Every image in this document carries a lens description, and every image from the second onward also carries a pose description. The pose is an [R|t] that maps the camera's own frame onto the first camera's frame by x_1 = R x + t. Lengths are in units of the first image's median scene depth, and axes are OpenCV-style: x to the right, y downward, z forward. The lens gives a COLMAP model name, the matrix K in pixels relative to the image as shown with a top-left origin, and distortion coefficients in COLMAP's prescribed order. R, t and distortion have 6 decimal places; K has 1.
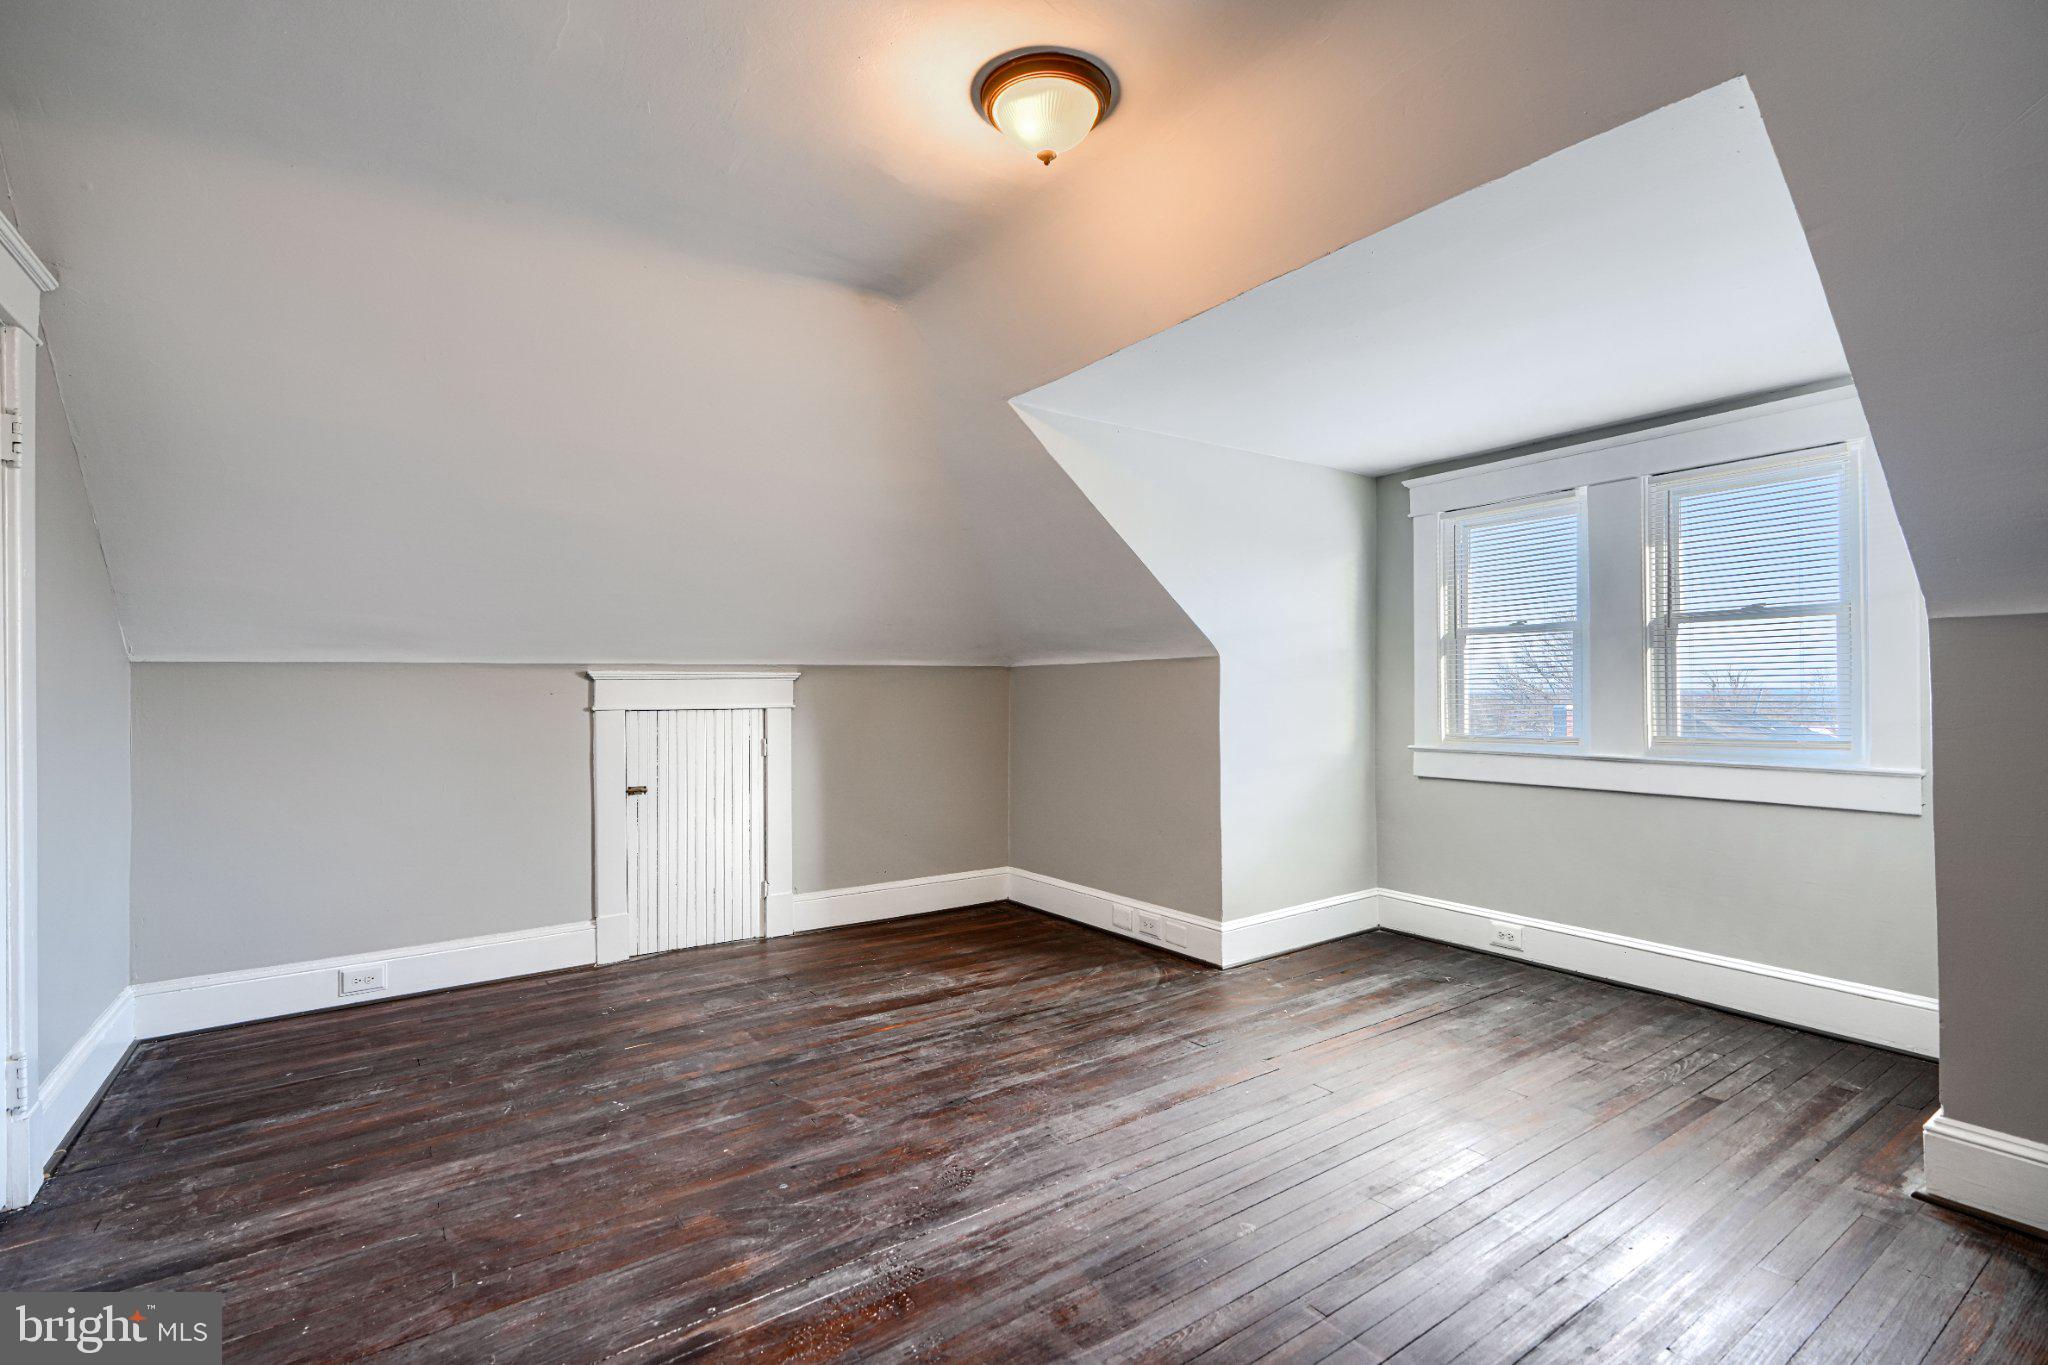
lens RADIAL K [[936.0, 0, 1024.9], [0, 936.0, 690.5], [0, 0, 1]] dist [-0.000740, -0.000142]
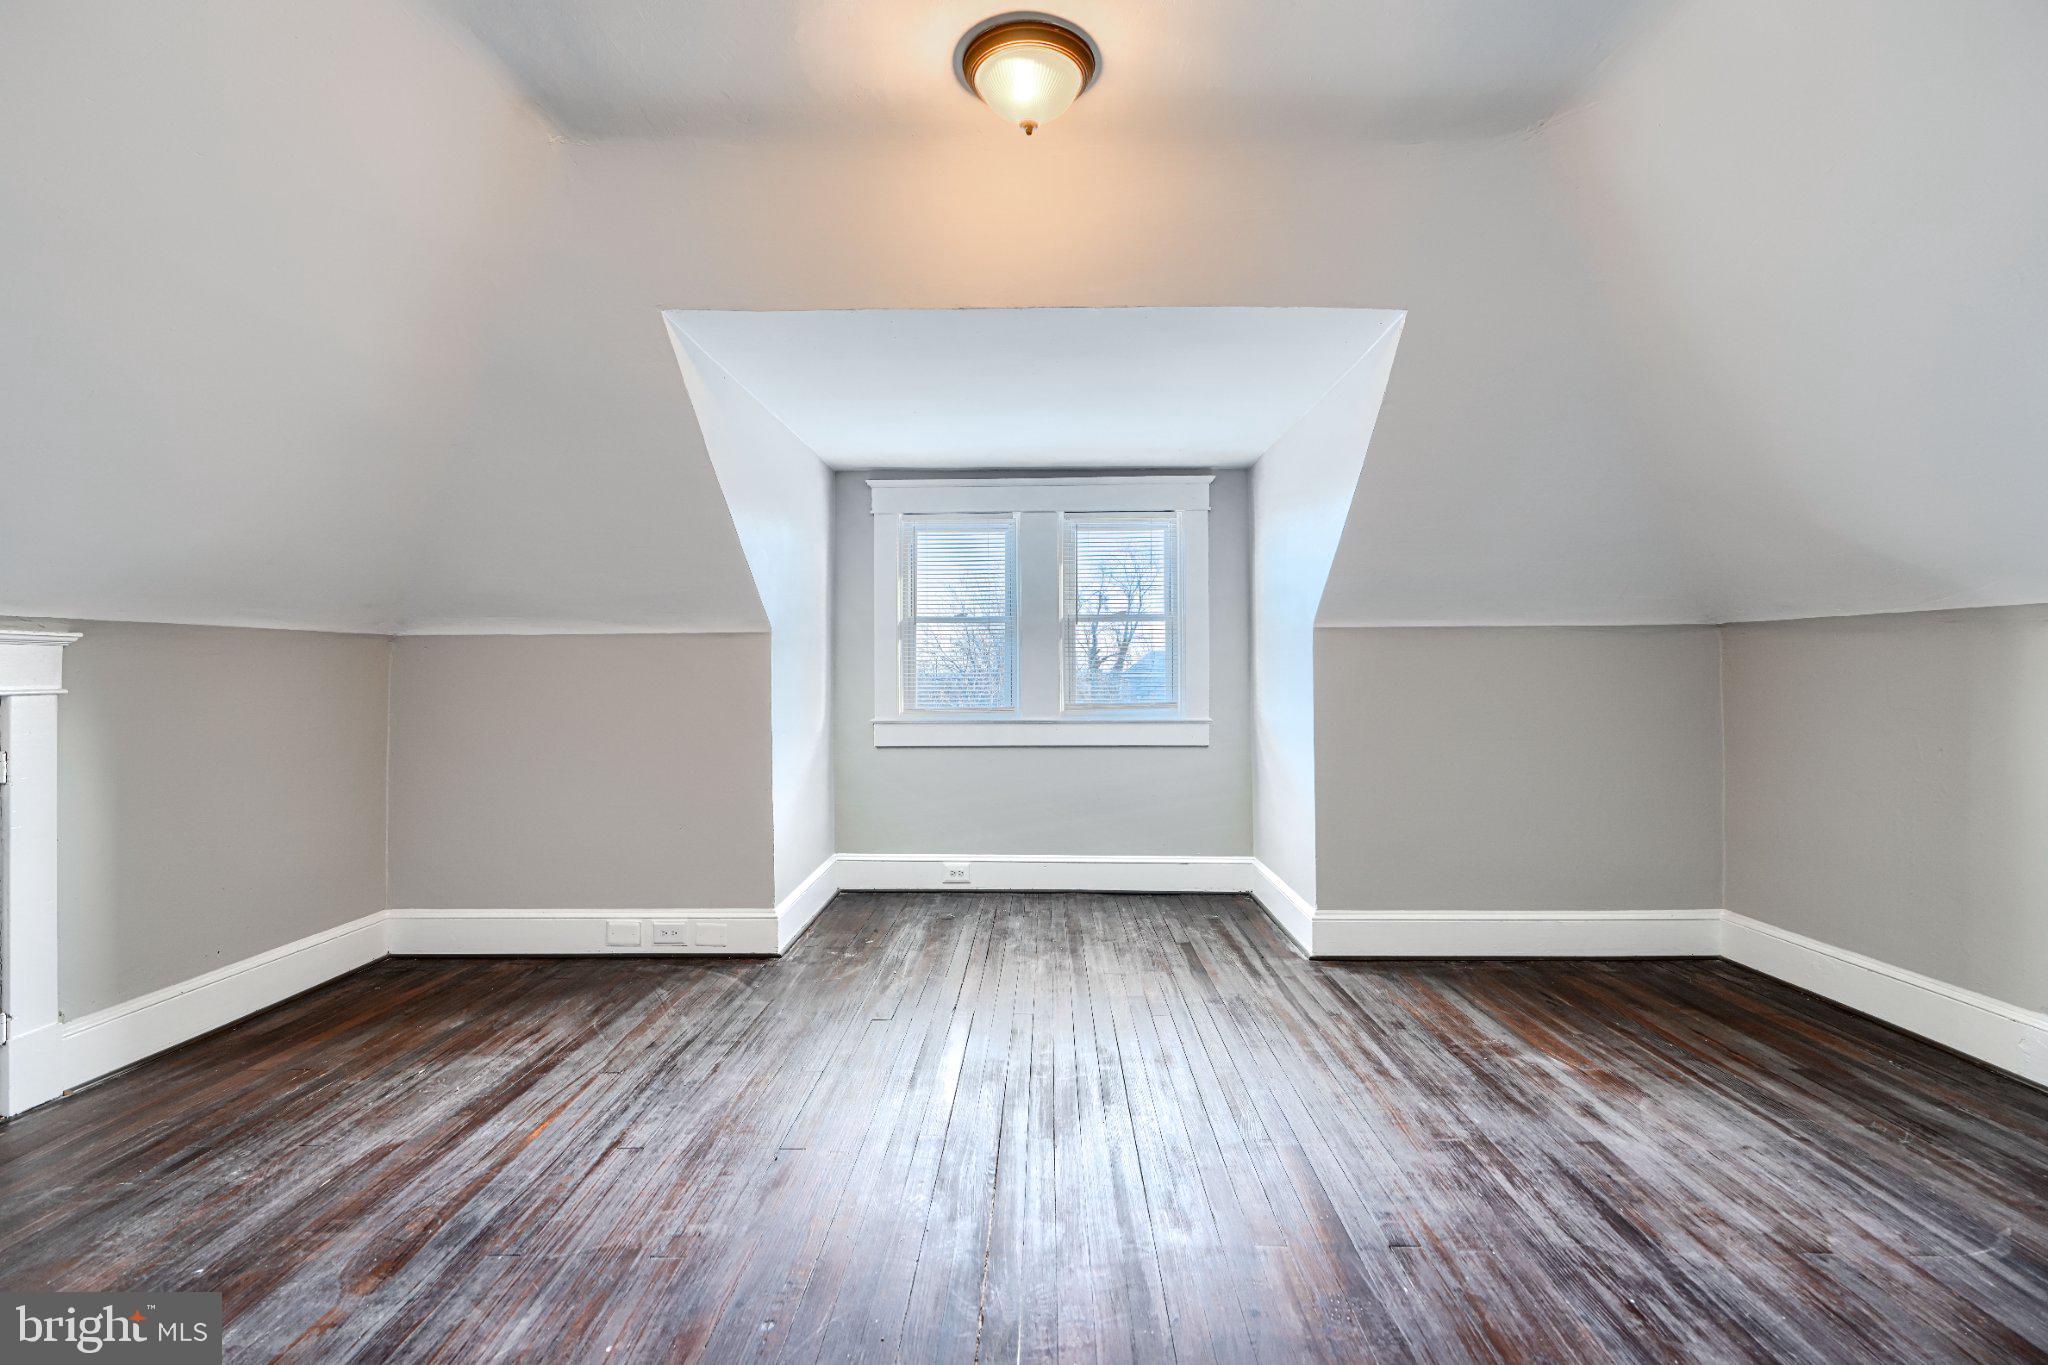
lens RADIAL K [[936.0, 0, 1027.7], [0, 936.0, 671.4], [0, 0, 1]] dist [-0.000740, -0.000142]
pose [[0.580623, 0.005110, 0.814157, -0.427289], [-0.000667, 0.999983, -0.005801, 0.008806], [-0.814172, 0.002826, 0.580616, 0.229115]]
